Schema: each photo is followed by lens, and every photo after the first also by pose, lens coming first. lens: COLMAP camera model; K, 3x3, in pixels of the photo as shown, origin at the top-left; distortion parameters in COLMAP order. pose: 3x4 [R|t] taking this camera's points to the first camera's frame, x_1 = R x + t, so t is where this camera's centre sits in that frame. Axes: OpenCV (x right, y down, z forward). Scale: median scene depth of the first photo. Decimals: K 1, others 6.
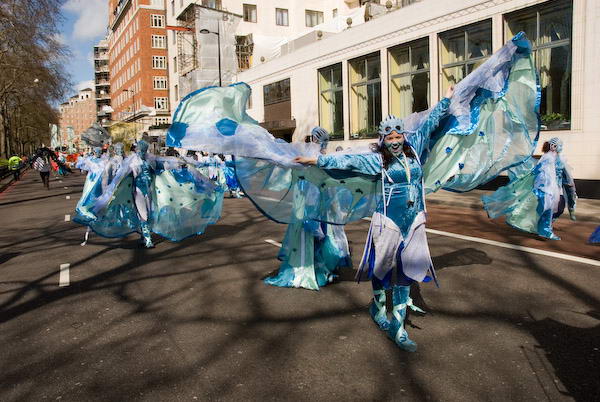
lens RADIAL K [[483.7, 0, 300.0], [0, 483.7, 201.0], [0, 0, 1]] dist [-0.078493, 0.004557]
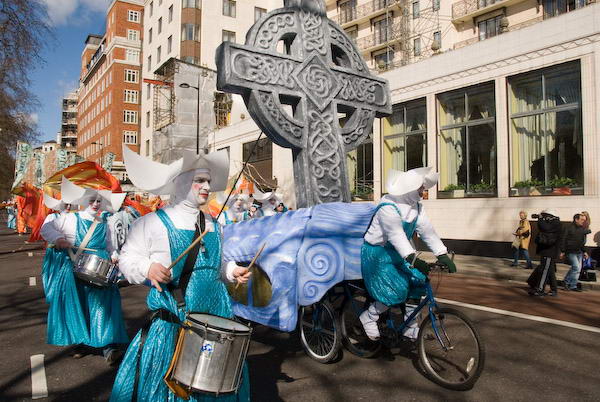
lens RADIAL K [[483.7, 0, 300.0], [0, 483.7, 201.0], [0, 0, 1]] dist [-0.078493, 0.004557]
pose [[0.996775, 0.031992, 0.073590, -0.061509], [-0.022420, 0.991598, -0.127401, -0.005782], [-0.077047, 0.125340, 0.989118, 0.094600]]
